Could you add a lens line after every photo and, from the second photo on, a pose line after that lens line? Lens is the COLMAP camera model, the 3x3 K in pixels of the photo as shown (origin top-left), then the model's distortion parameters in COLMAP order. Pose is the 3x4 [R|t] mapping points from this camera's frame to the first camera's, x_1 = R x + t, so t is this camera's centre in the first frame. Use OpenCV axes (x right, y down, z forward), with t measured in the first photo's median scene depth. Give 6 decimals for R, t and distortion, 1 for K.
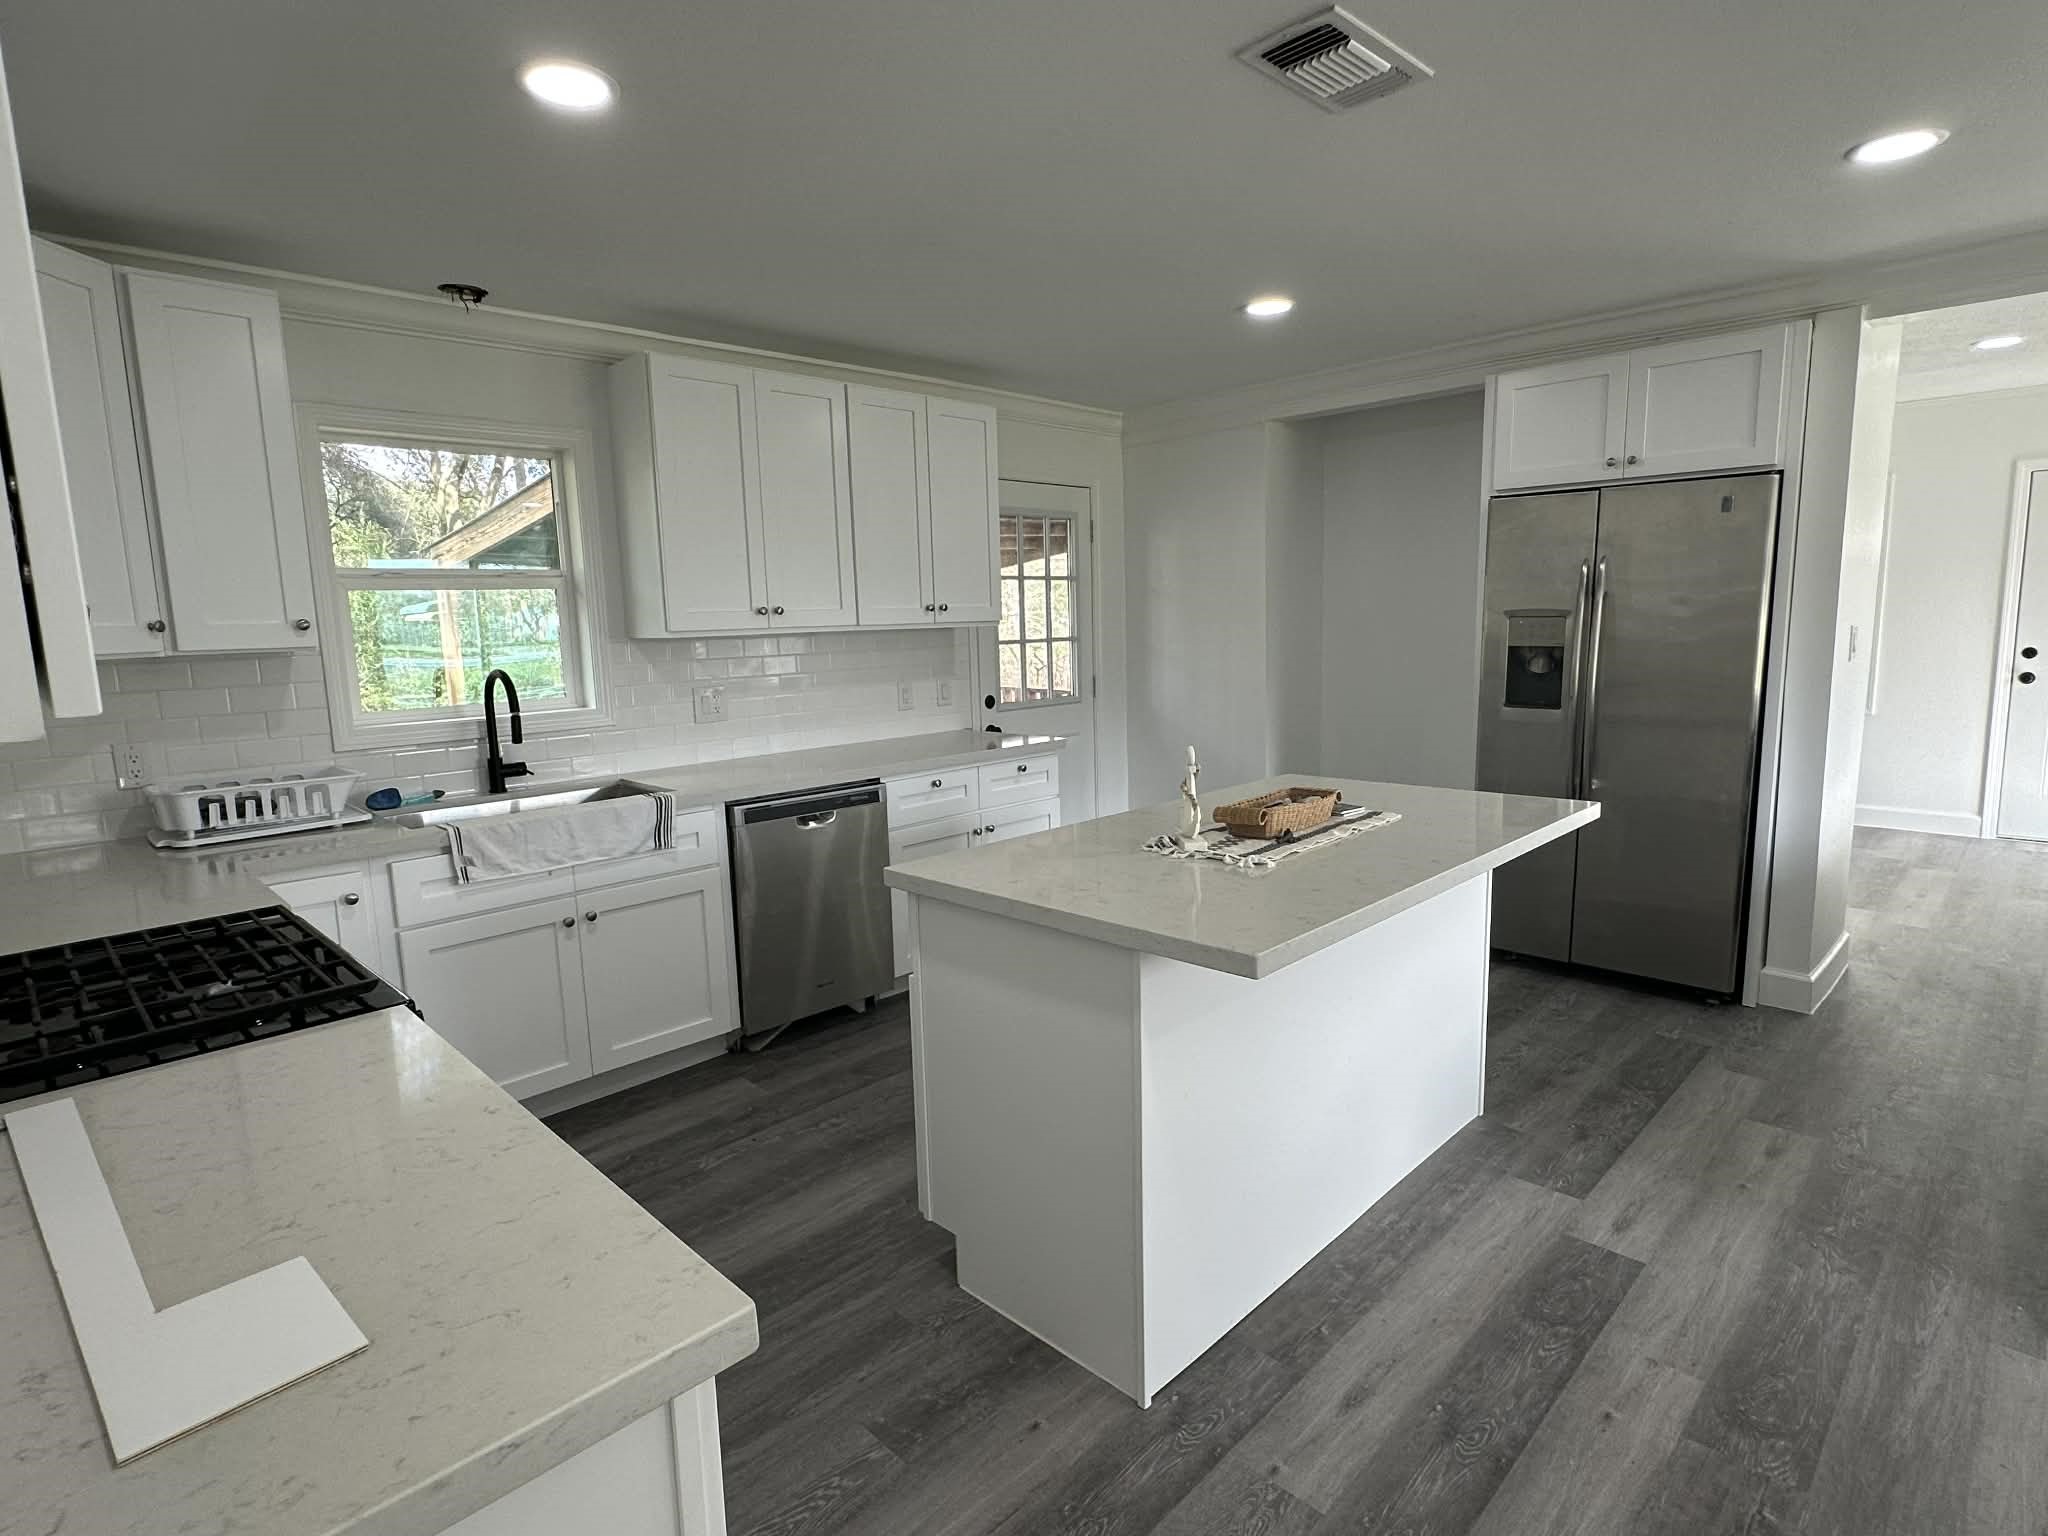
lens RADIAL K [[1048.9, 0, 1020.7], [0, 1048.9, 767.9], [0, 0, 1]] dist [-0.001094, -0.000298]
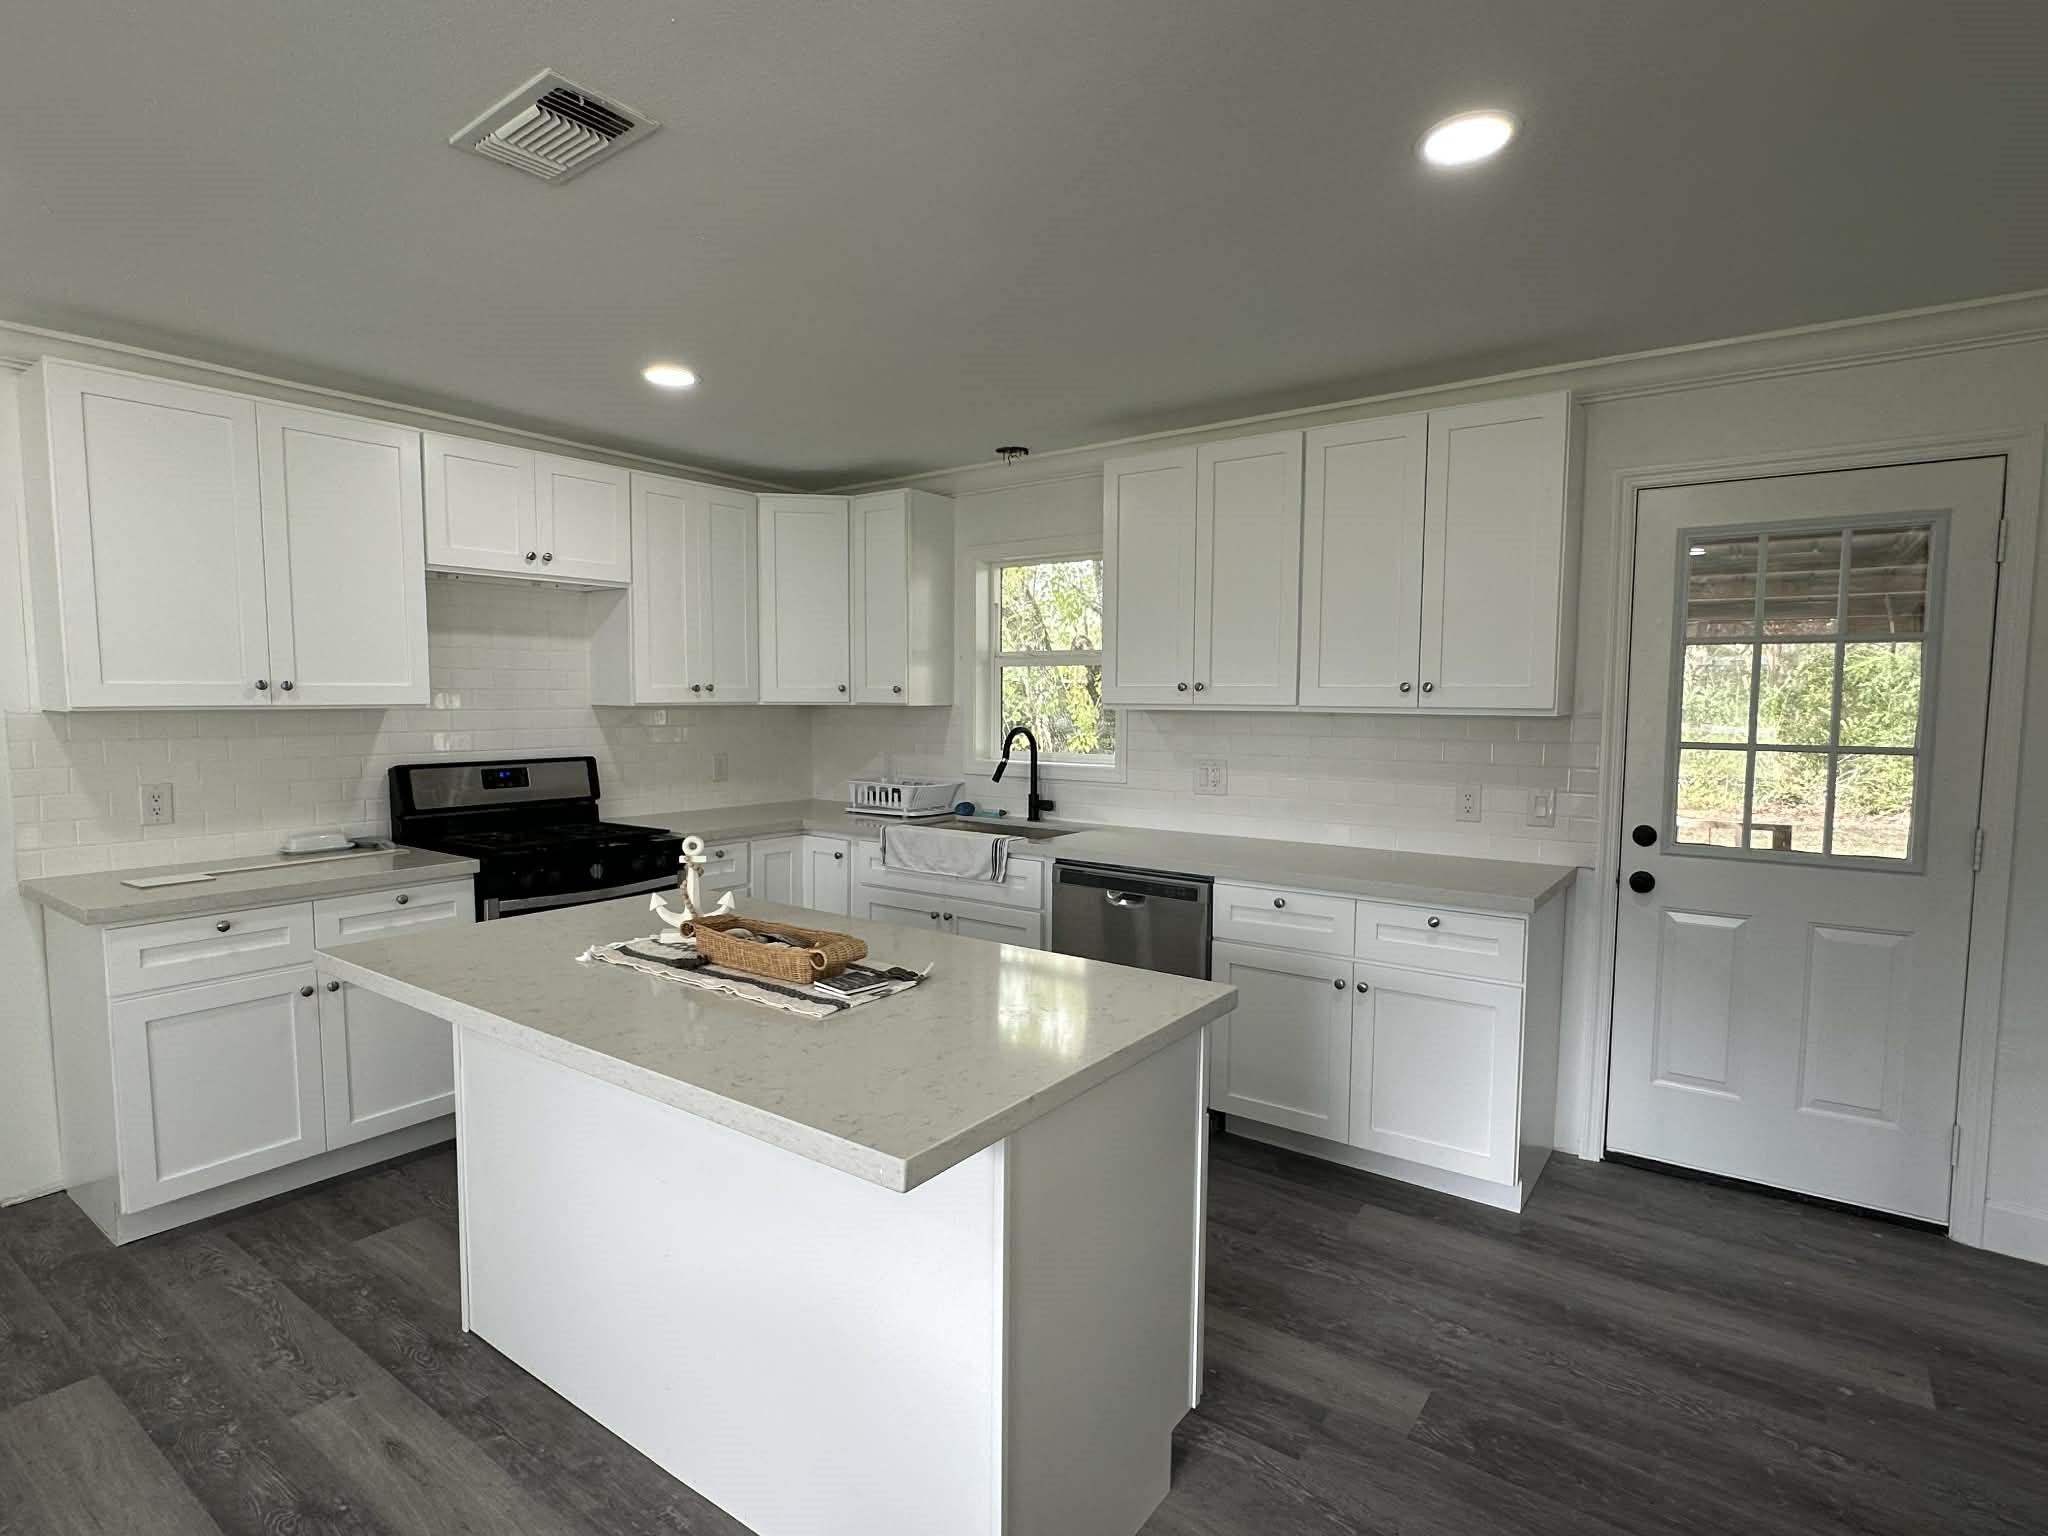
lens RADIAL K [[1048.9, 0, 1022.2], [0, 1048.9, 775.5], [0, 0, 1]] dist [-0.001094, -0.000298]
pose [[0.160251, 0.104345, -0.981546, 0.769158], [-0.155027, 0.984717, 0.079372, -0.132265], [0.974826, 0.139447, 0.173978, 0.748753]]
